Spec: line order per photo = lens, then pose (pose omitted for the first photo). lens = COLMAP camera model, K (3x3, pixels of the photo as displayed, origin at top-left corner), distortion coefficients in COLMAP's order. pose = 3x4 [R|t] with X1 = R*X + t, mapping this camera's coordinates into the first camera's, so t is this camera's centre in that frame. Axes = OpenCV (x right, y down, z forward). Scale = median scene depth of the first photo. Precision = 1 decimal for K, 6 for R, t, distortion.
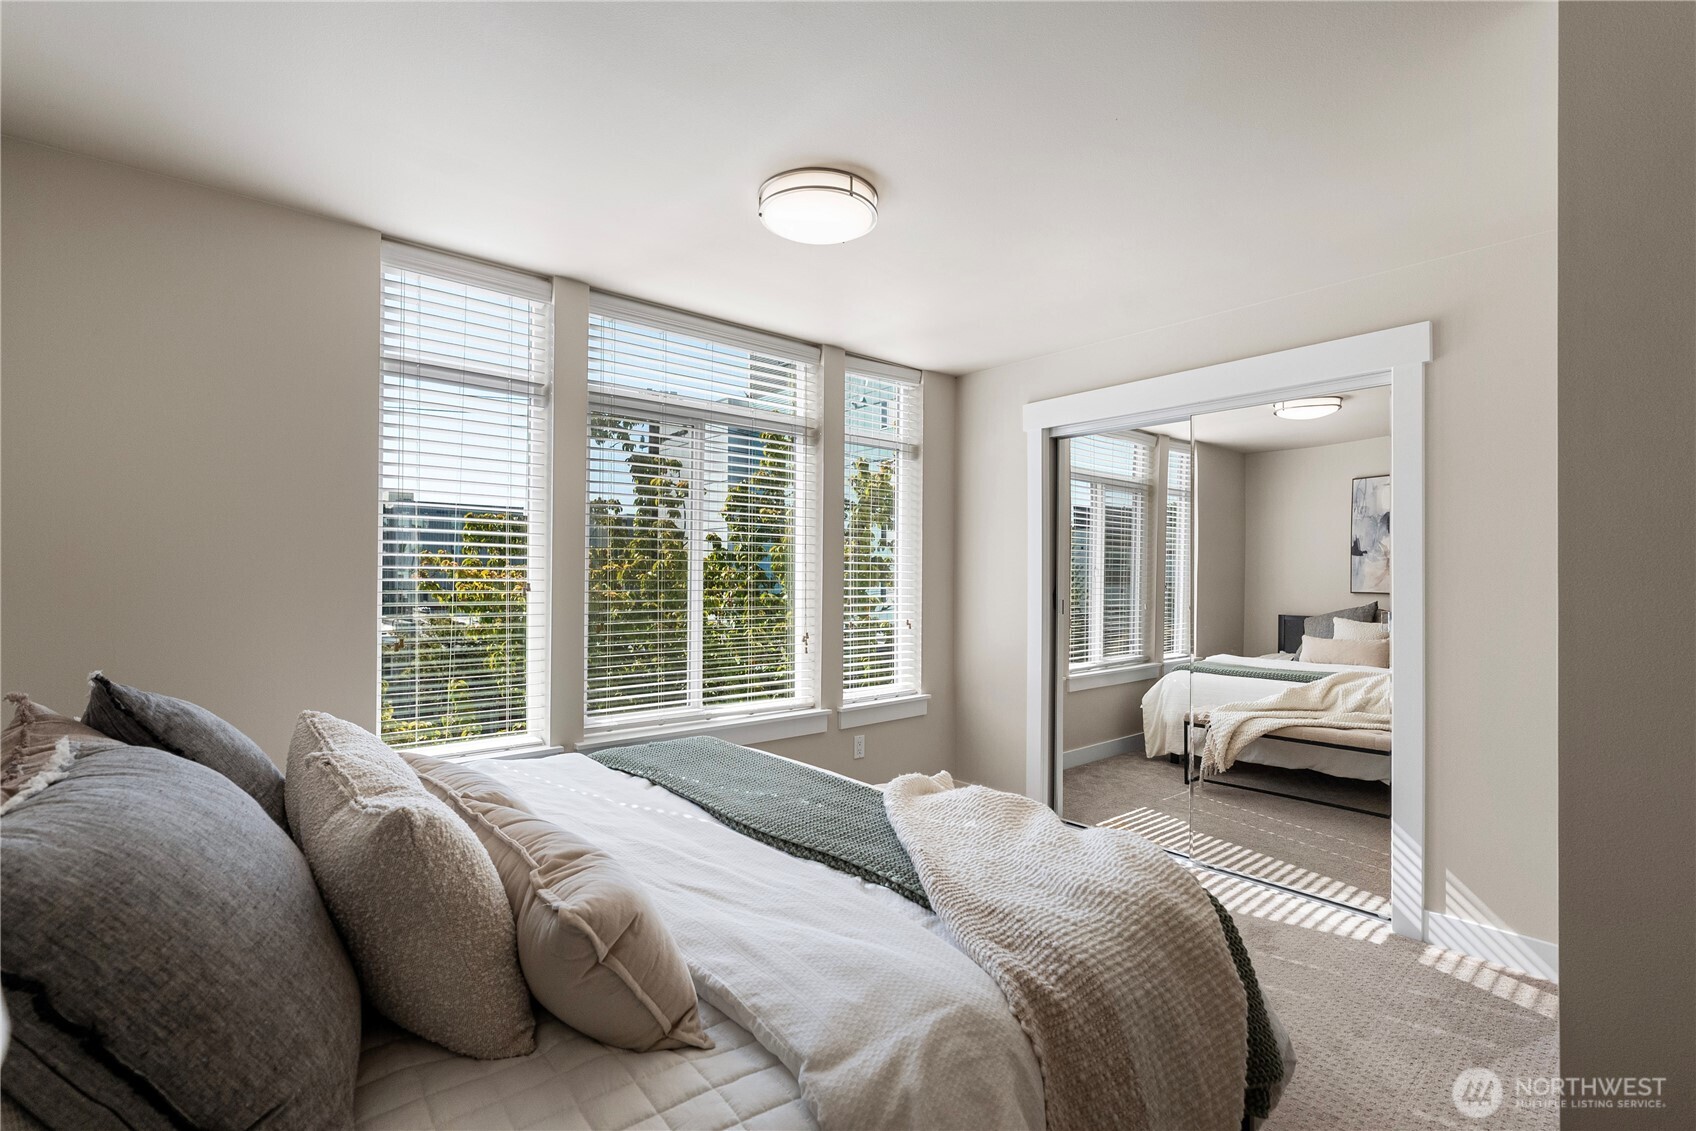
lens RADIAL K [[782.1, 0, 856.6], [0, 782.1, 574.8], [0, 0, 1]] dist [-0.004495, 0.001965]
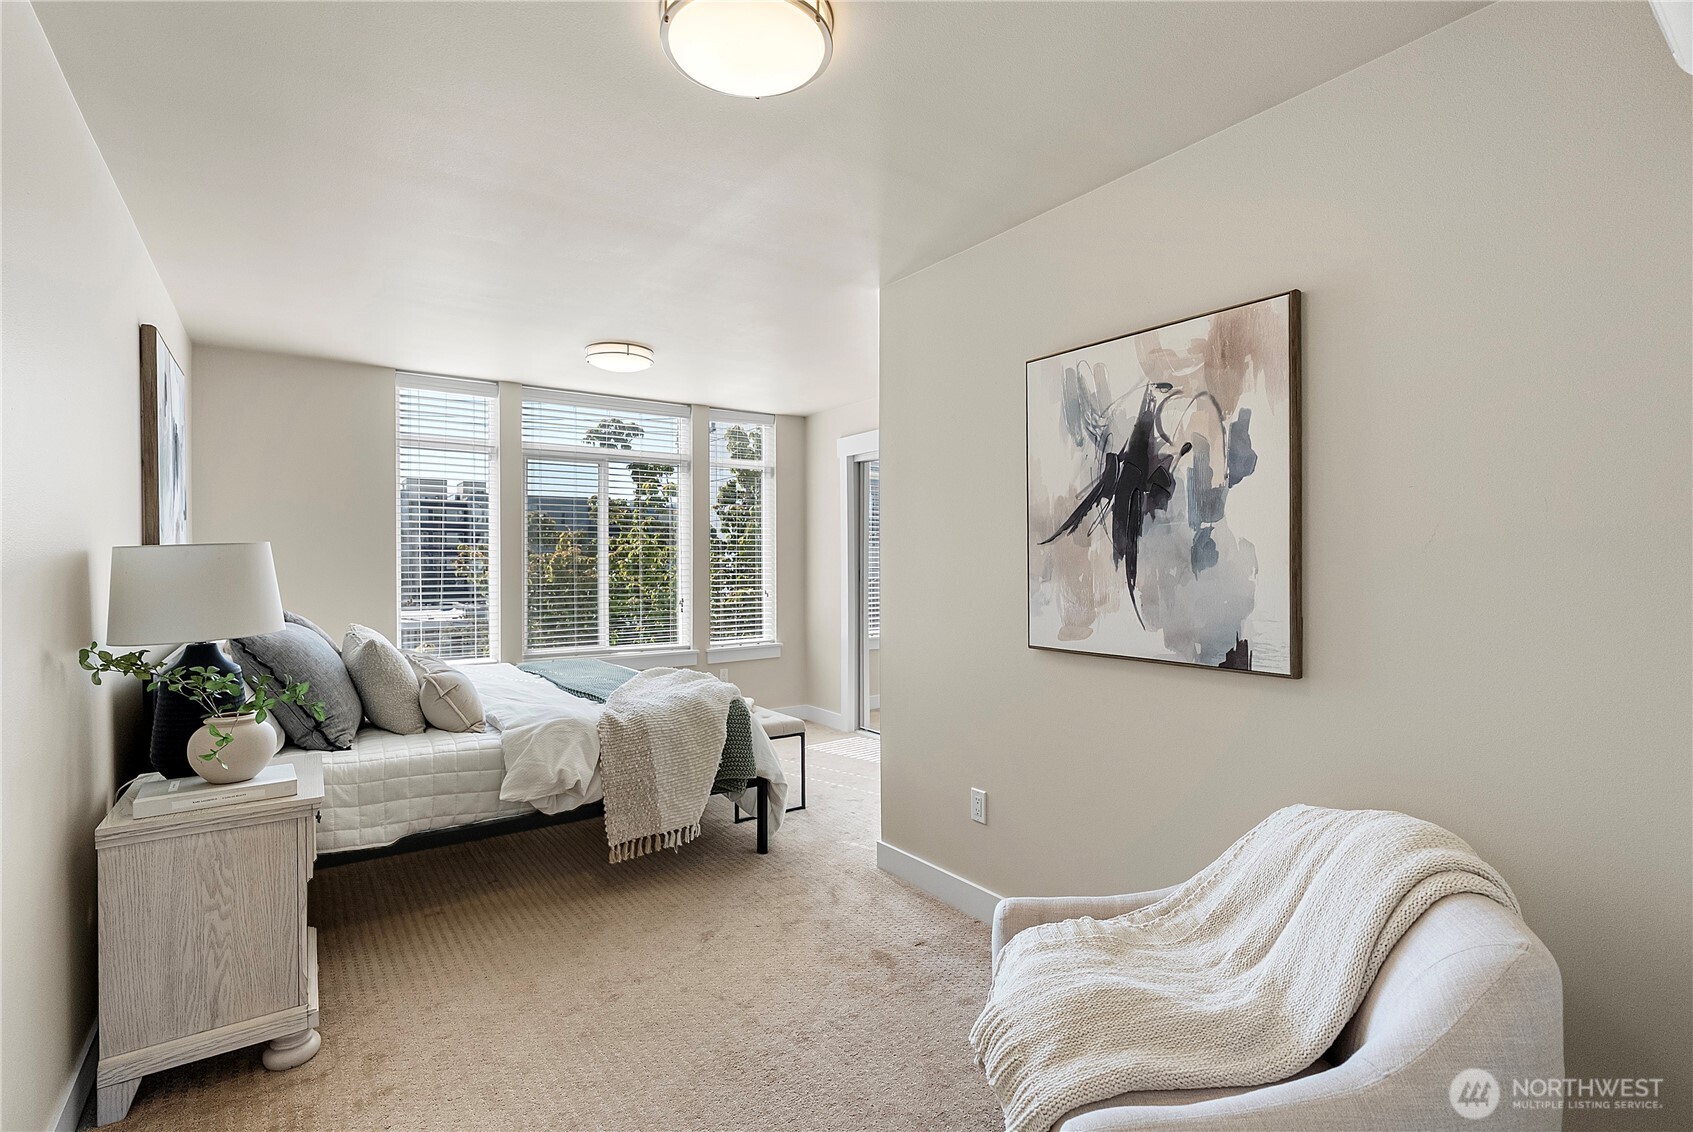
lens RADIAL K [[780.7, 0, 848.3], [0, 780.7, 557.2], [0, 0, 1]] dist [-0.004495, 0.001965]
pose [[0.996681, -0.012077, -0.080508, 0.475012], [0.011893, 0.999925, -0.002765, 0.004335], [0.080536, 0.001798, 0.996750, -0.587852]]
